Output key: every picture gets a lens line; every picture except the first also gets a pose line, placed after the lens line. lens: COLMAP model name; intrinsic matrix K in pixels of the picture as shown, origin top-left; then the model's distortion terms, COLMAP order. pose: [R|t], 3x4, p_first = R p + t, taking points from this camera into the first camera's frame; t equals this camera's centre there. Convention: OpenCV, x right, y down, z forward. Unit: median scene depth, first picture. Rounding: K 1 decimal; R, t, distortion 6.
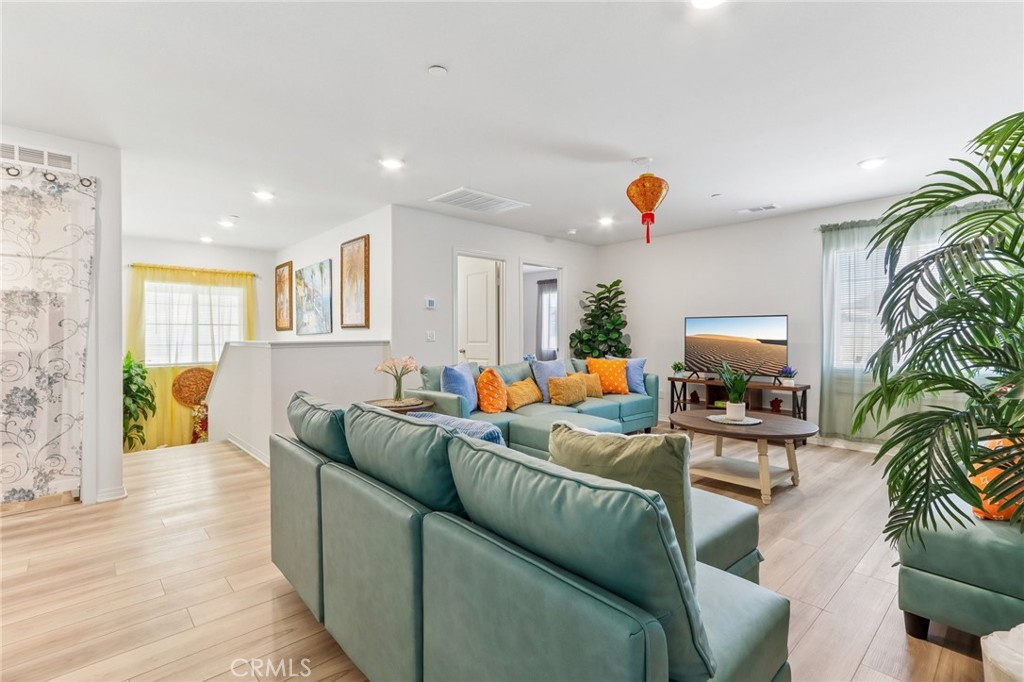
lens RADIAL K [[475.7, 0, 514.9], [0, 475.7, 340.5], [0, 0, 1]] dist [-0.001107, 0.000092]
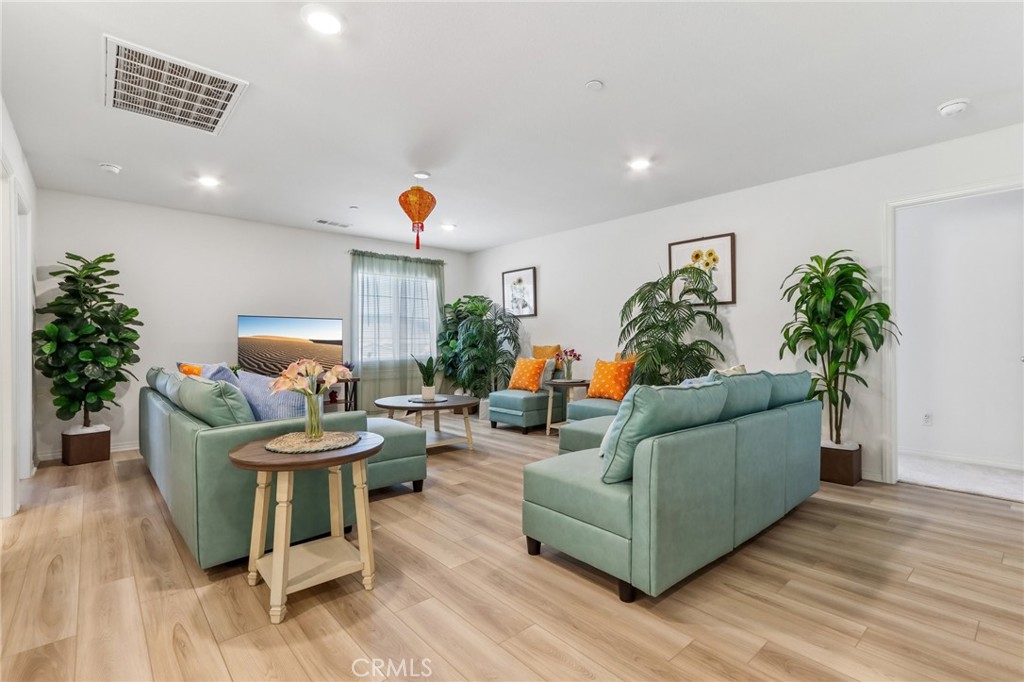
lens RADIAL K [[475.7, 0, 514.2], [0, 475.7, 342.3], [0, 0, 1]] dist [-0.001107, 0.000092]
pose [[0.020548, 0.004690, 0.999778, -0.599582], [0.019191, 0.999803, -0.005085, 0.018254], [-0.999605, 0.019291, 0.020454, 0.549501]]
